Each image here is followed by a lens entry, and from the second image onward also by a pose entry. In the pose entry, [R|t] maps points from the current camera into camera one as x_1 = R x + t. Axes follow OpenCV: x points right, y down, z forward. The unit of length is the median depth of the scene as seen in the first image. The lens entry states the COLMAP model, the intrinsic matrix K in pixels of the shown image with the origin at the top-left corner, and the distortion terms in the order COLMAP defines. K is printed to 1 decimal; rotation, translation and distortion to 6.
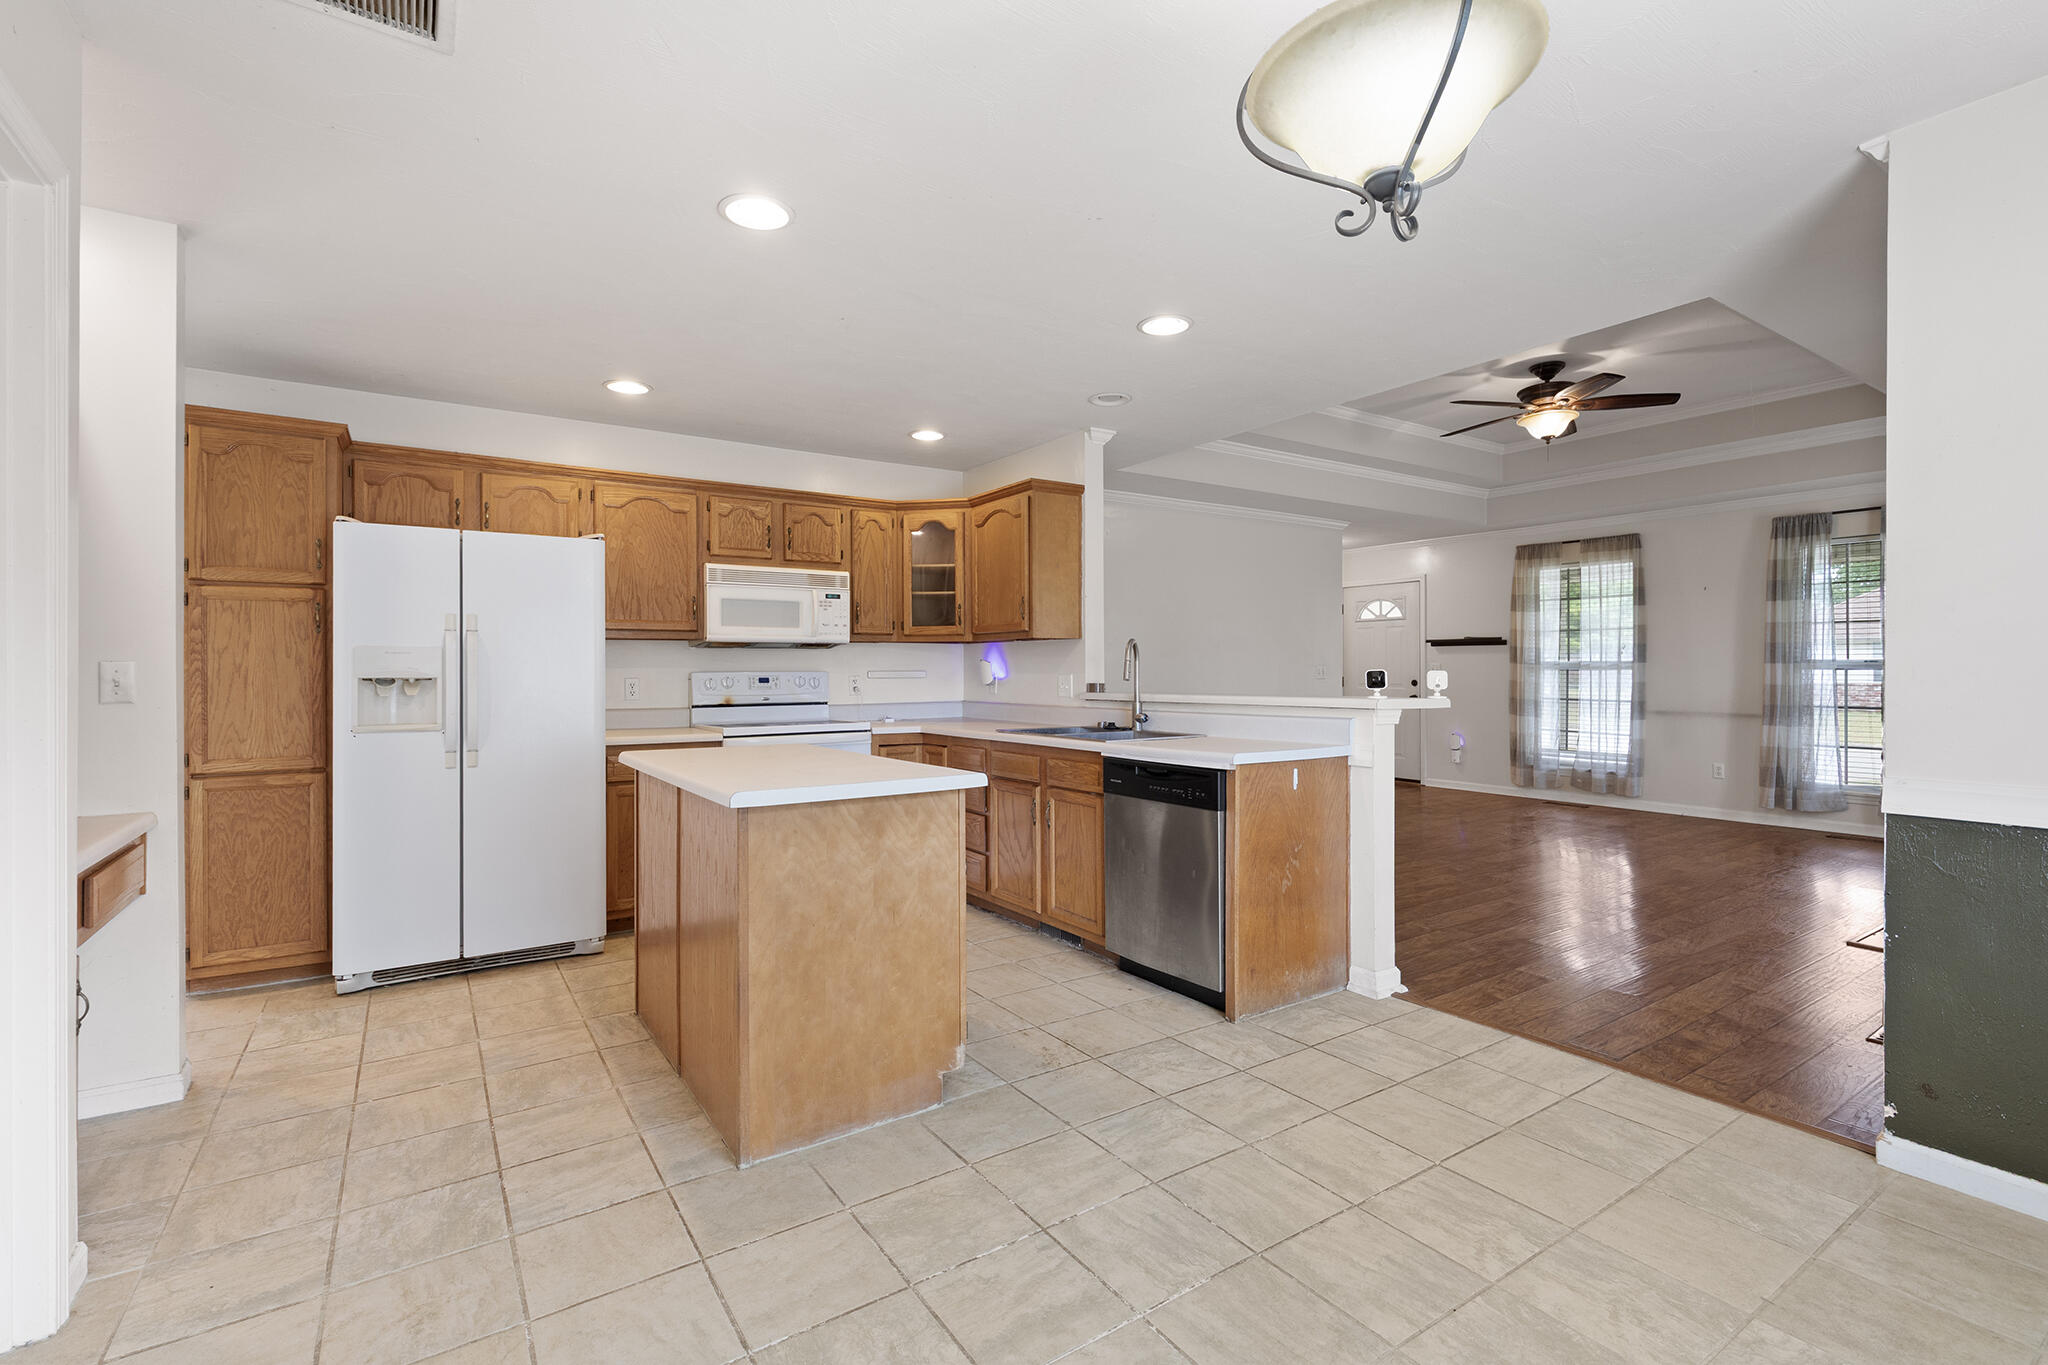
lens RADIAL K [[920.0, 0, 1020.0], [0, 920.0, 677.1], [0, 0, 1]] dist [-0.002989, -0.000342]
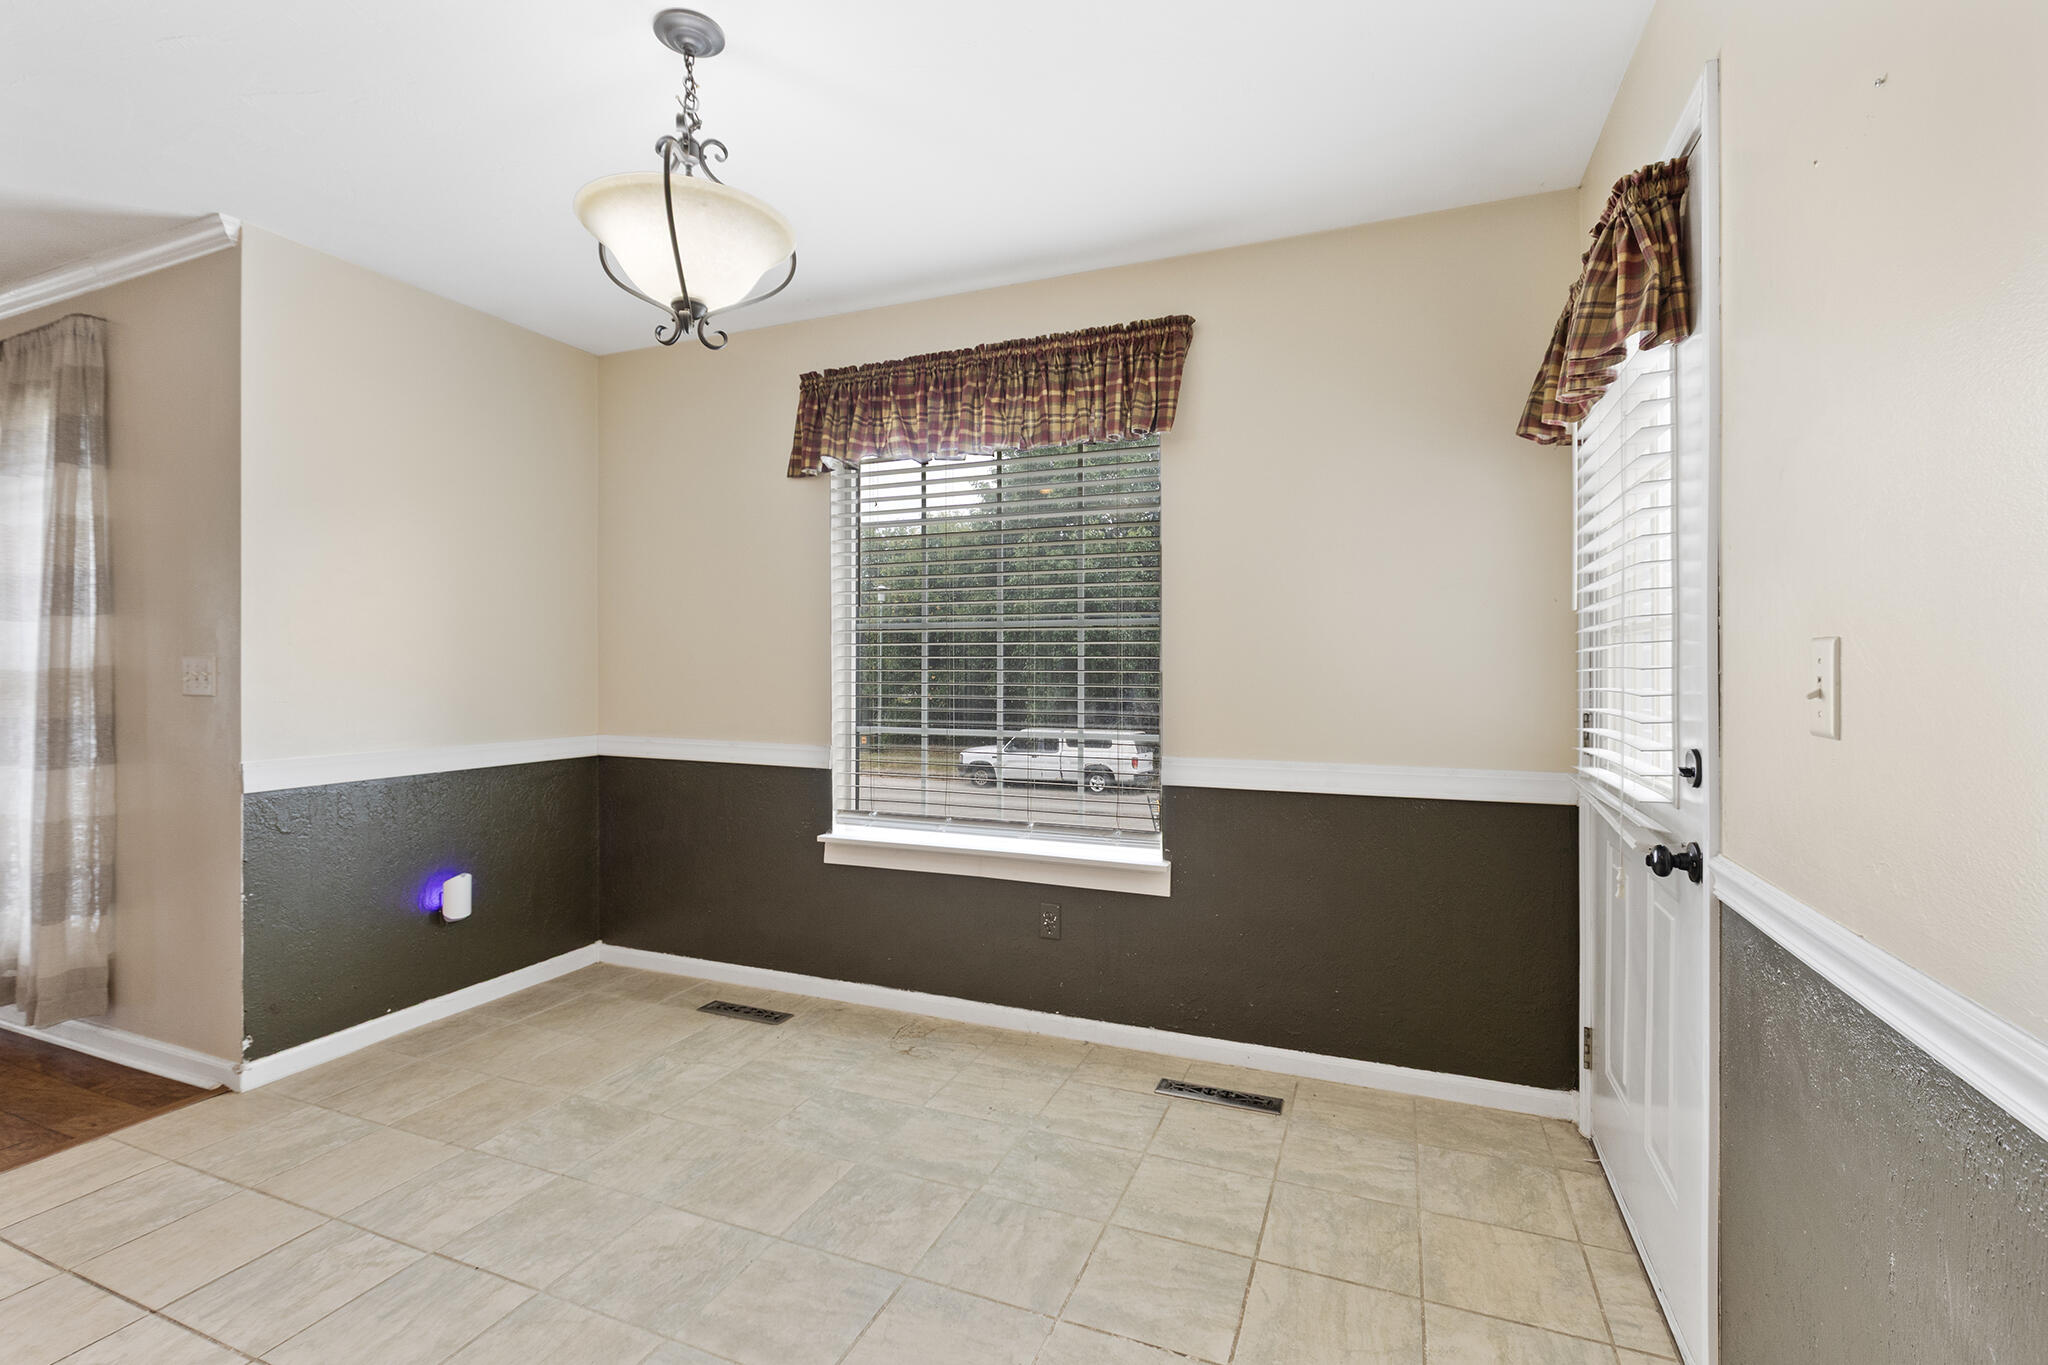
lens RADIAL K [[920.0, 0, 1023.4], [0, 920.0, 669.8], [0, 0, 1]] dist [-0.002989, -0.000342]
pose [[-0.563296, 0.000088, 0.826255, -0.399634], [0.010795, 0.999915, 0.007253, -0.006047], [-0.826184, 0.013005, -0.563250, 0.550437]]
